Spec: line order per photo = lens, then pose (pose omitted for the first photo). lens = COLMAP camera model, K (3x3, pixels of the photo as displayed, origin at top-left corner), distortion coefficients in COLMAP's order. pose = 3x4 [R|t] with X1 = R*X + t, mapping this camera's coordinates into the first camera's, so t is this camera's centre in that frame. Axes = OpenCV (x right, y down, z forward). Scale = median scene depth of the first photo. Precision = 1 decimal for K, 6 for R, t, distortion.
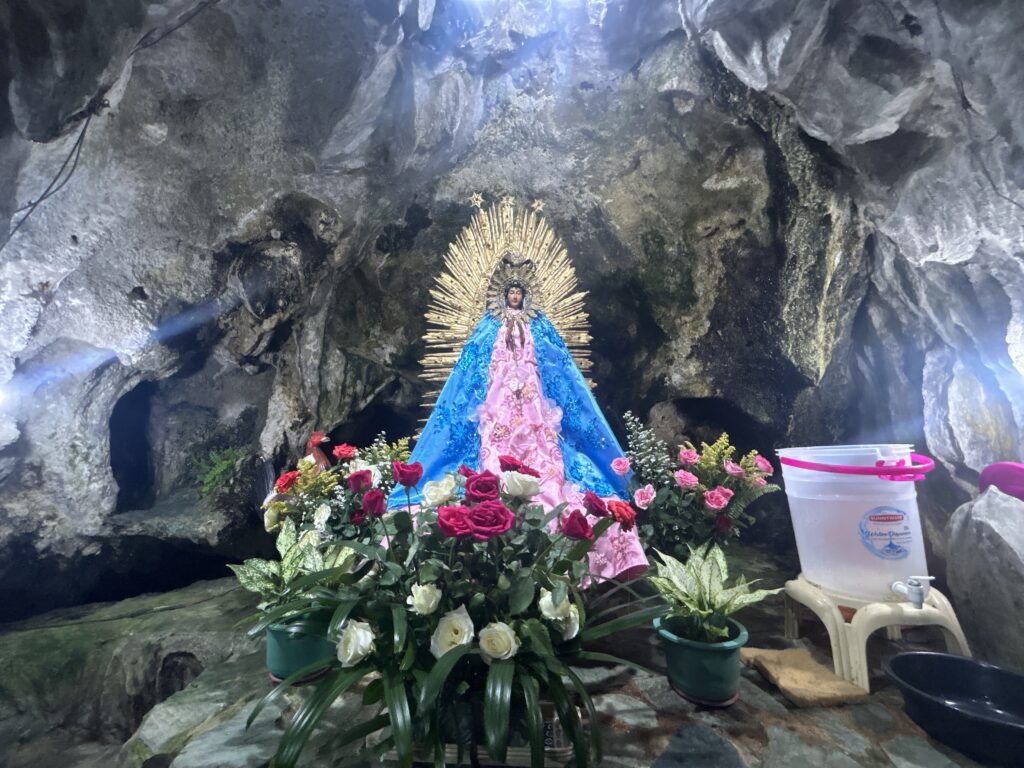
lens RADIAL K [[416.1, 0, 509.2], [0, 416.1, 383.3], [0, 0, 1]] dist [0.000086, 0.000075]
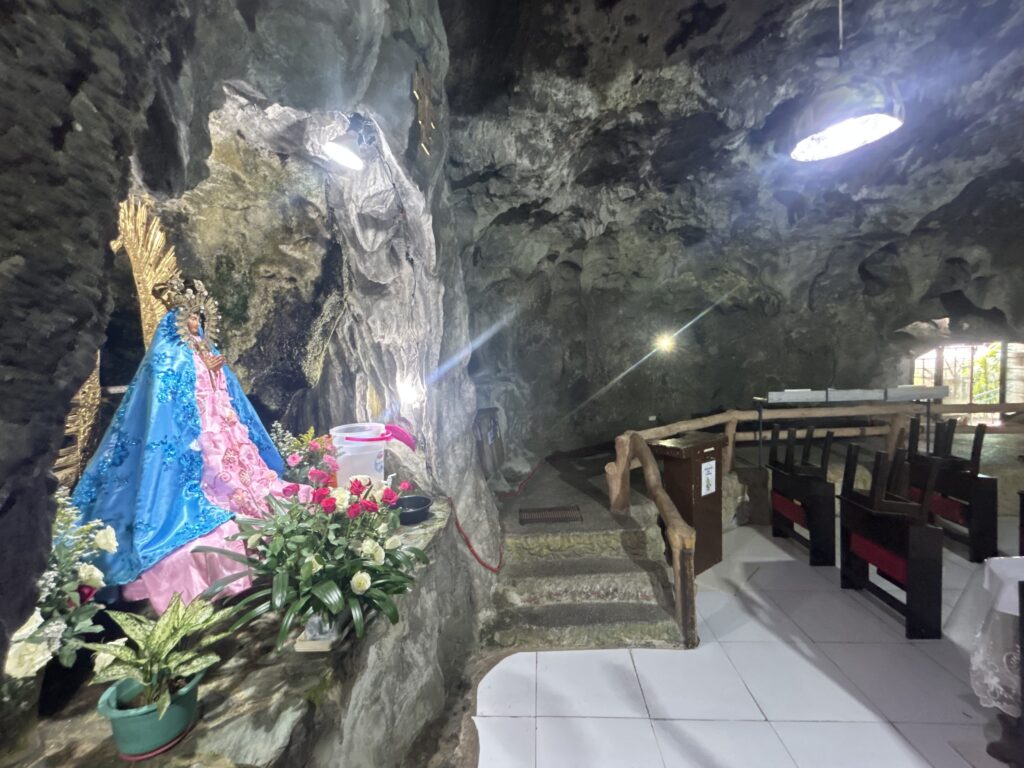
lens RADIAL K [[416.1, 0, 514.5], [0, 416.1, 382.8], [0, 0, 1]] dist [0.000086, 0.000075]
pose [[-0.000387, -0.043894, 0.999036, -0.860585], [-0.128871, 0.990708, 0.043479, -0.174342], [-0.991661, -0.128730, -0.006040, 0.167193]]
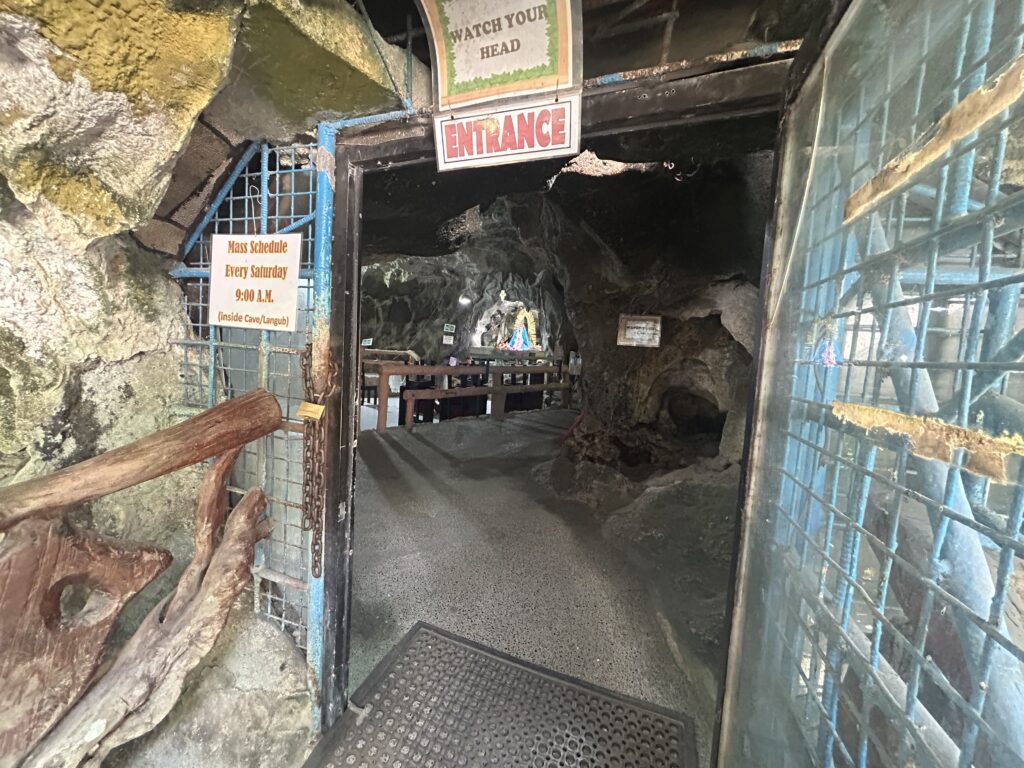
lens RADIAL K [[416.1, 0, 508.3], [0, 416.1, 382.8], [0, 0, 1]] dist [0.000086, 0.000075]
pose [[0.828115, 0.112547, -0.549144, 3.601656], [0.020375, 0.972947, 0.230130, -0.824816], [0.560188, -0.201763, 0.803418, -4.806182]]
